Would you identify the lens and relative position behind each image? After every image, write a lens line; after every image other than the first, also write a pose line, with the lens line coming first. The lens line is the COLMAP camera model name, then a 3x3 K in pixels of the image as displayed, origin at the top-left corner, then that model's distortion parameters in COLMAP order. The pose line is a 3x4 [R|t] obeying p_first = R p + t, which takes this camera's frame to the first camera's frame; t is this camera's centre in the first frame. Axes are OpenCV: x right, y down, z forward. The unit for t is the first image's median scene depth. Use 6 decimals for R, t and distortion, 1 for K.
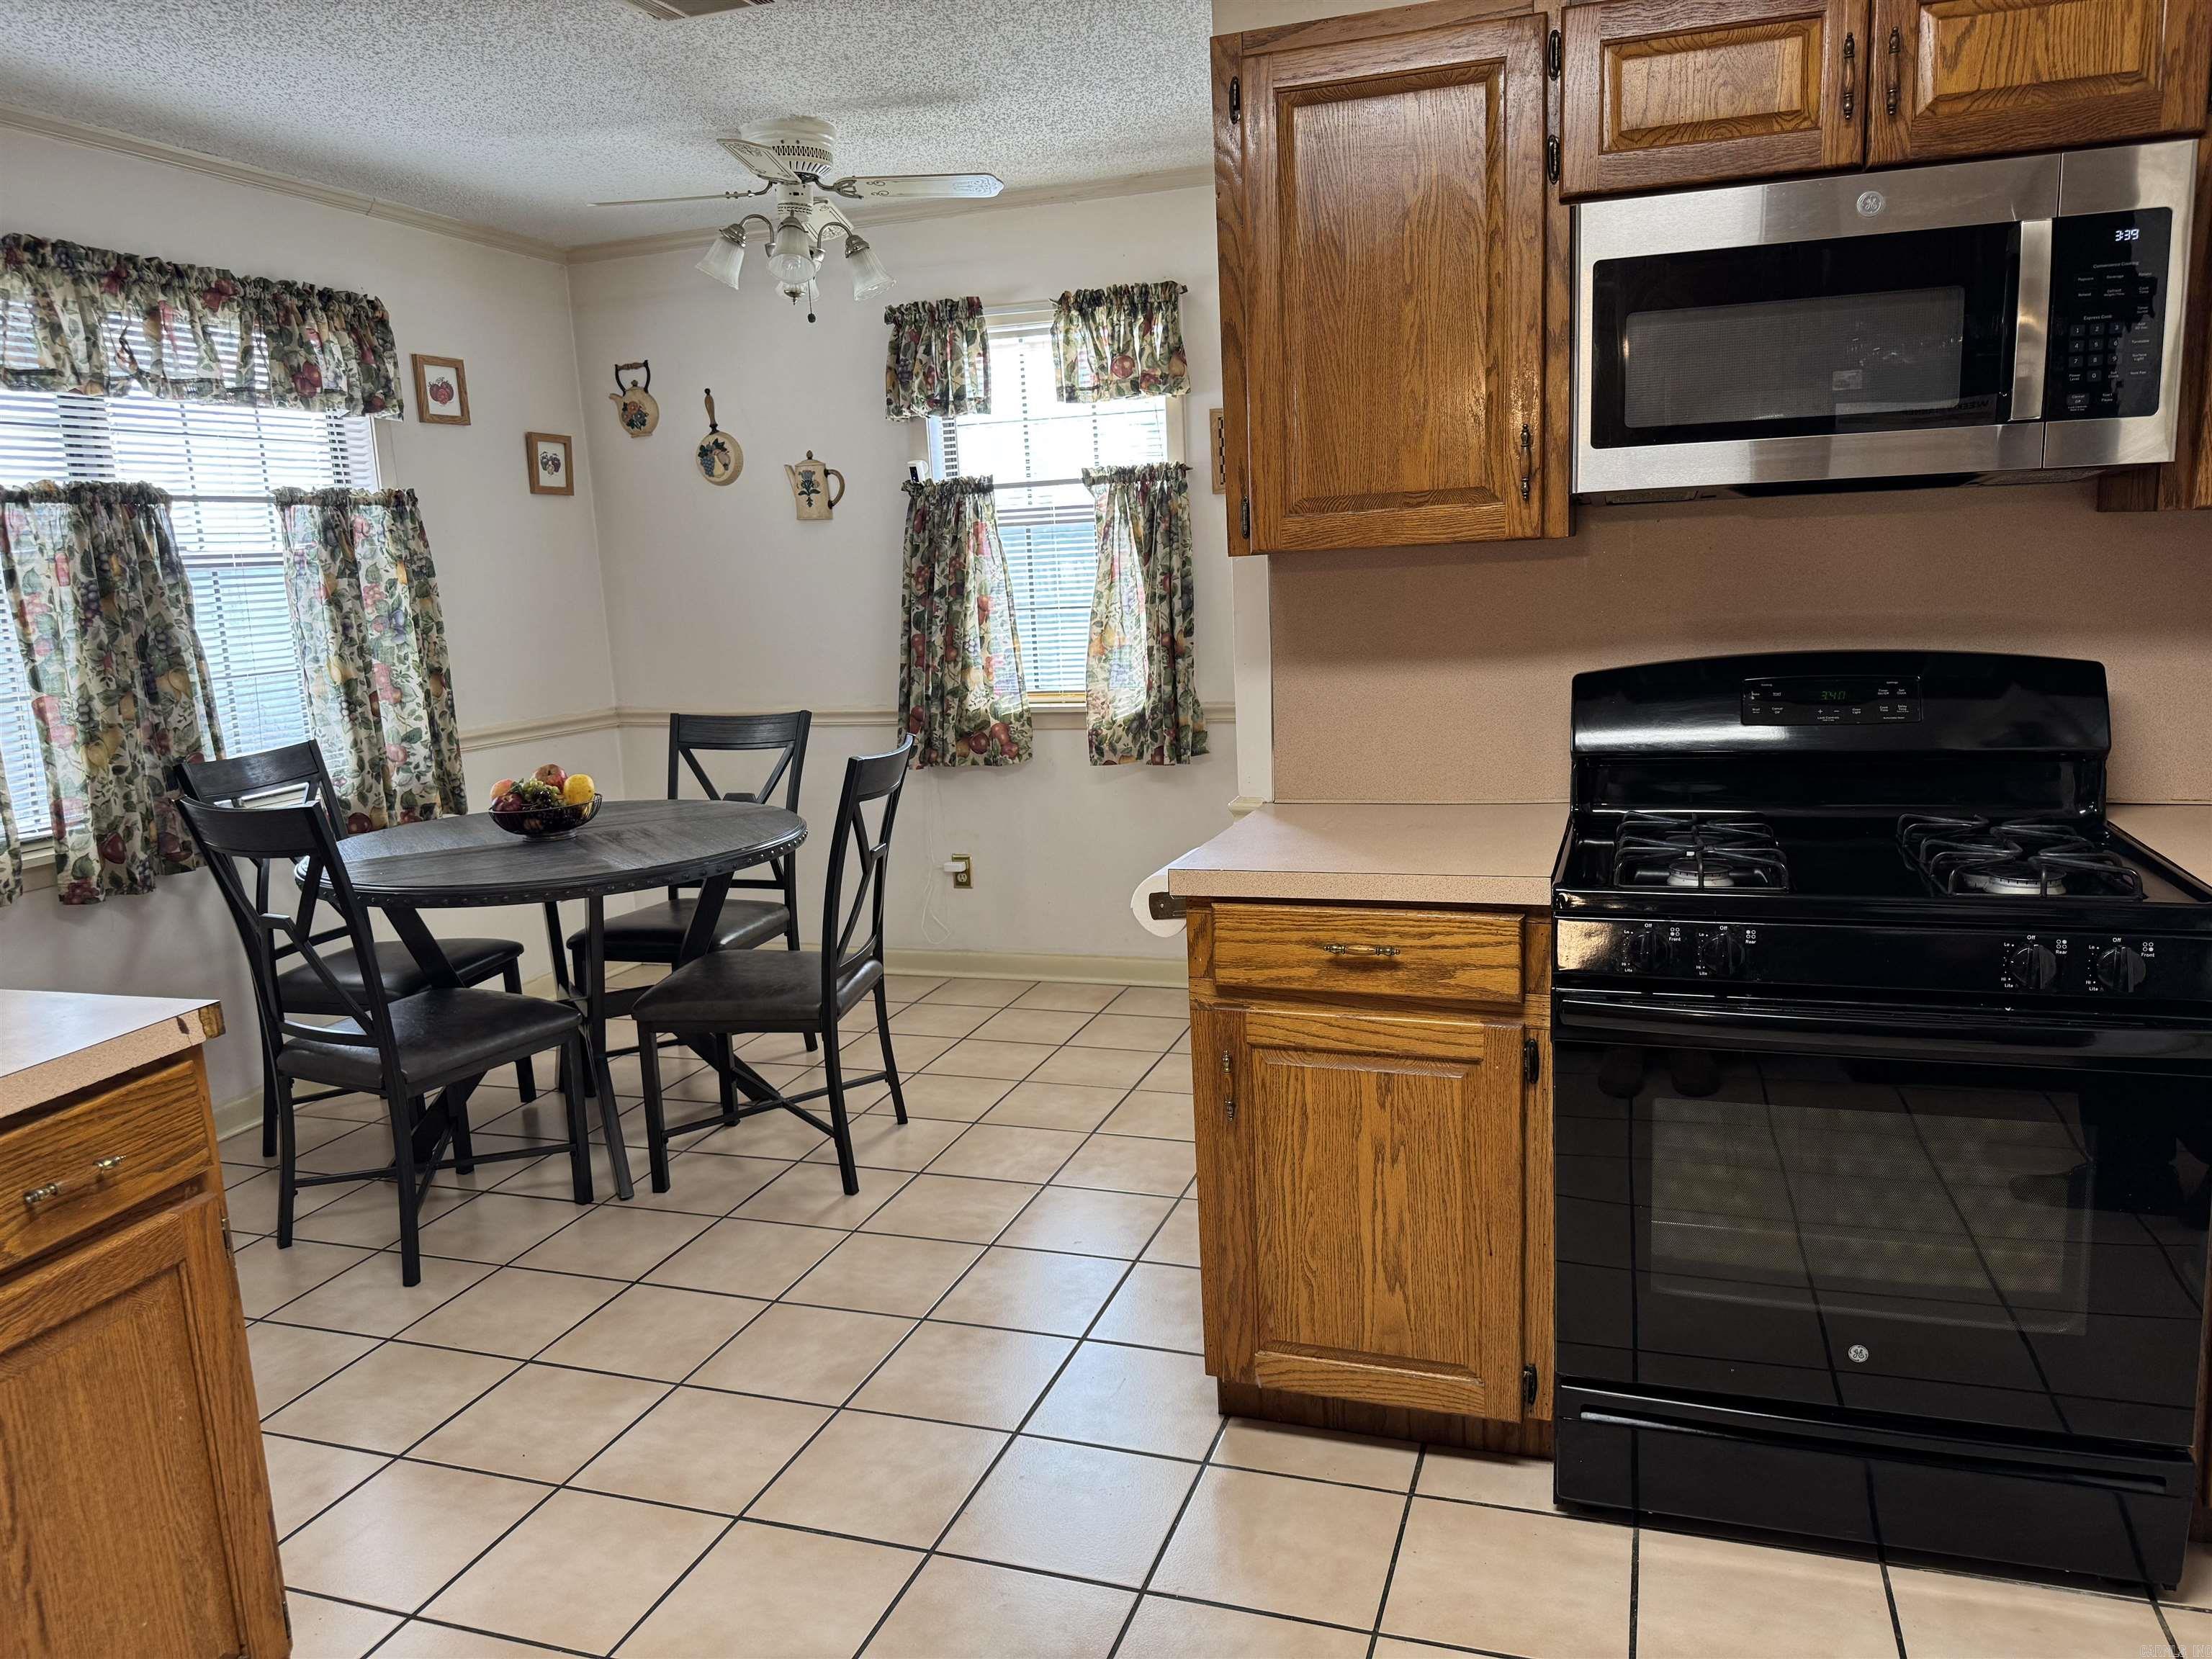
lens RADIAL K [[1577.6, 0, 1106.0], [0, 1577.6, 829.5], [0, 0, 1]] dist [-0.000823, -0.001850]
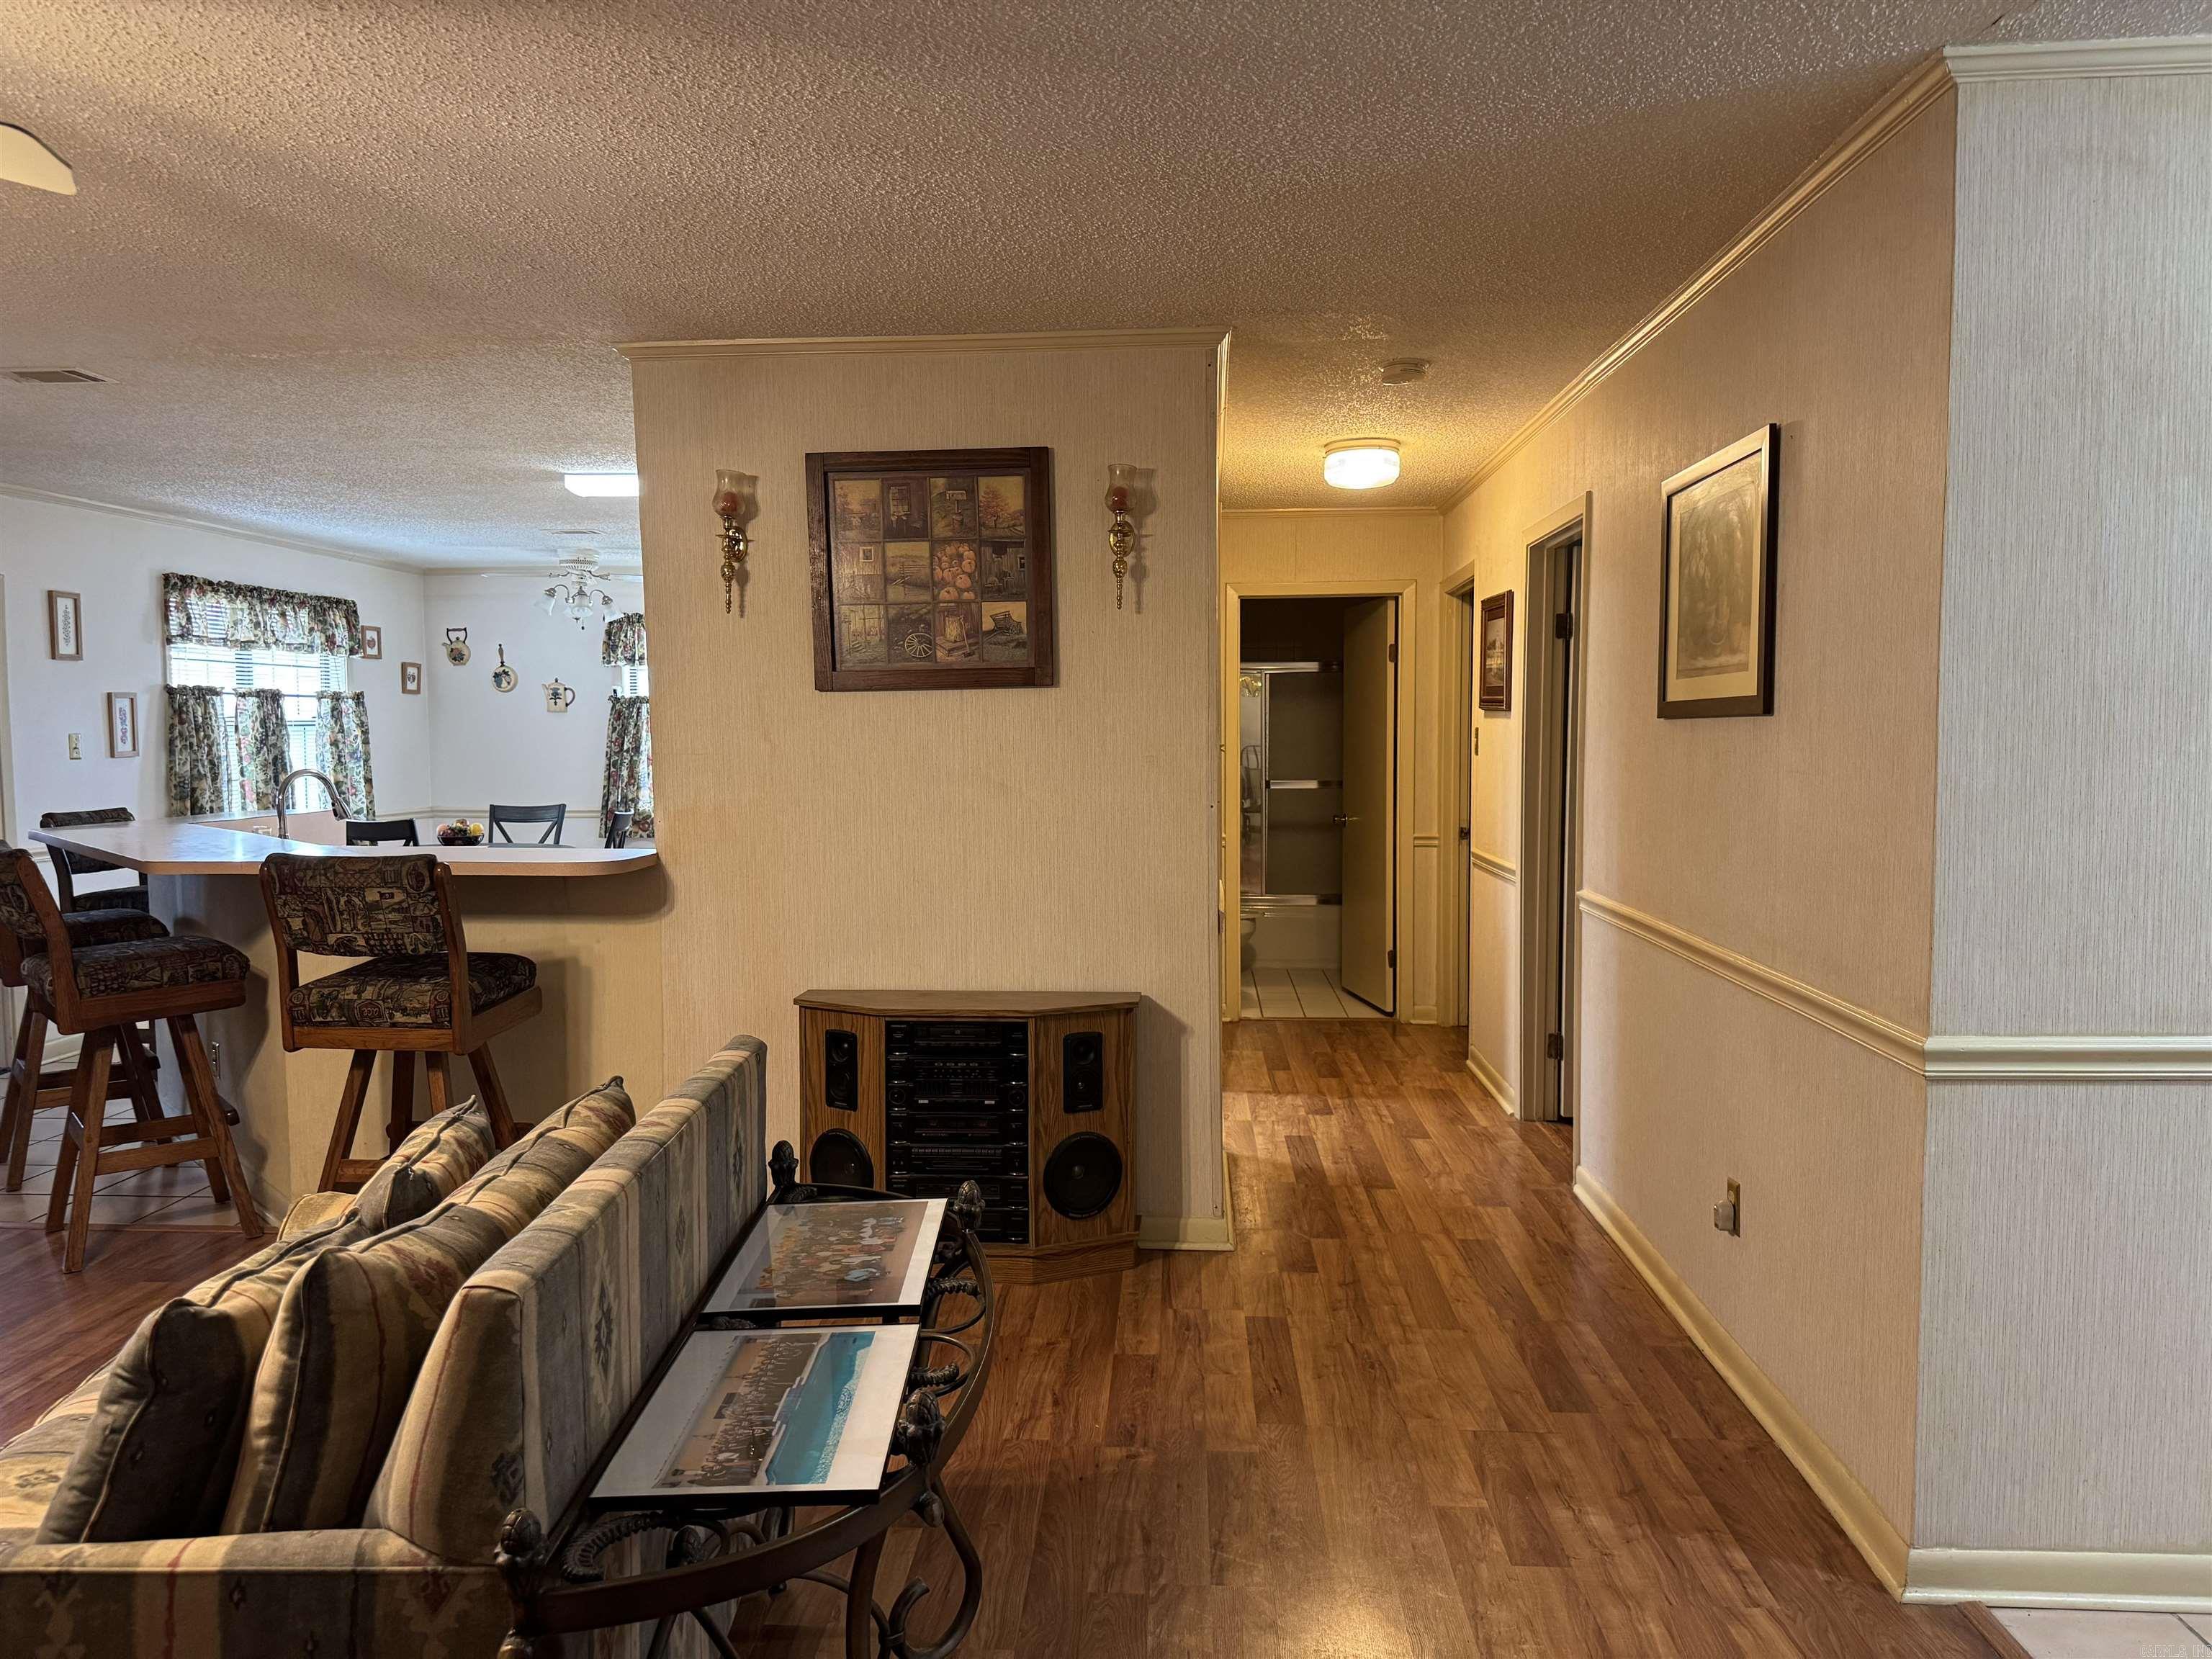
lens RADIAL K [[1580.6, 0, 1106.0], [0, 1580.6, 829.5], [0, 0, 1]] dist [0.097941, -0.176295]
pose [[0.960538, 0.016550, 0.277655, -0.090416], [0.016127, 0.993235, -0.114995, 0.219493], [-0.277680, 0.114935, 0.953773, -1.245470]]
